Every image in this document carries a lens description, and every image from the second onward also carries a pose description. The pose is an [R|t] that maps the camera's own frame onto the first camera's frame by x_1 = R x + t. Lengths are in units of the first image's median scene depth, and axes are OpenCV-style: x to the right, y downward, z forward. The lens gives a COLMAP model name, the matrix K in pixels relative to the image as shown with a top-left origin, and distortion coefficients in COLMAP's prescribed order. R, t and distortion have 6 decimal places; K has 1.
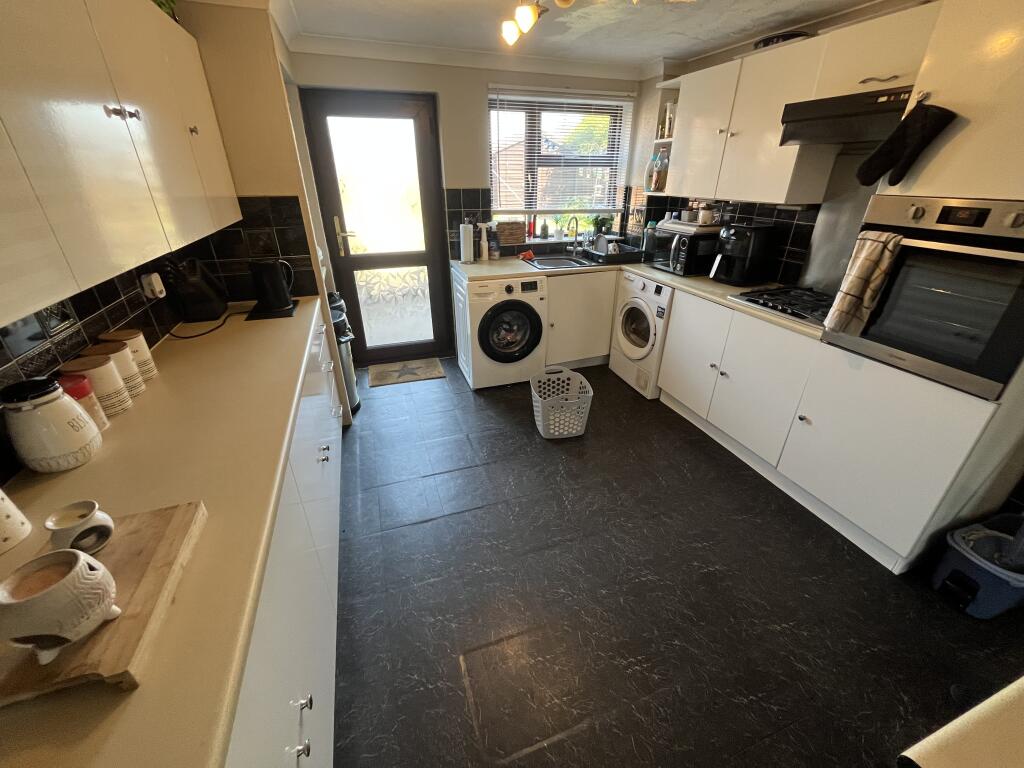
lens RADIAL K [[414.1, 0, 515.2], [0, 414.1, 382.5], [0, 0, 1]] dist [-0.003427, 0.000198]
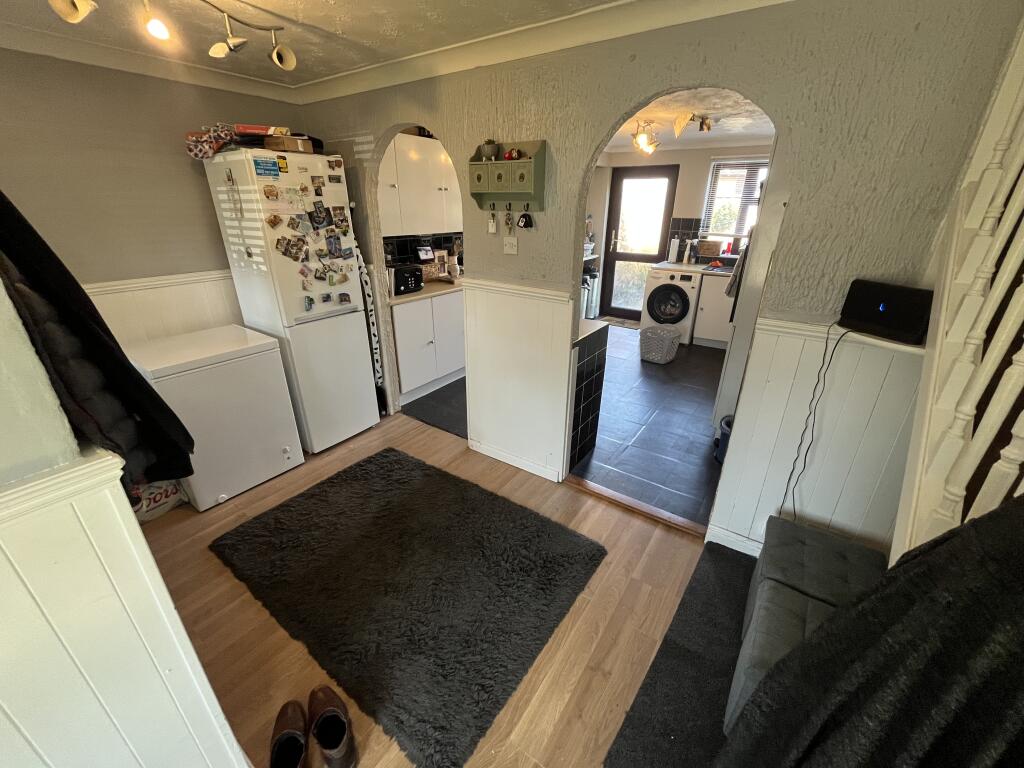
lens RADIAL K [[414.1, 0, 511.5], [0, 414.1, 385.2], [0, 0, 1]] dist [-0.003427, 0.000198]
pose [[0.580839, 0.326845, -0.745519, 0.958042], [-0.375337, 0.920217, 0.111007, 0.220668], [0.722321, 0.215344, 0.657175, -0.437342]]
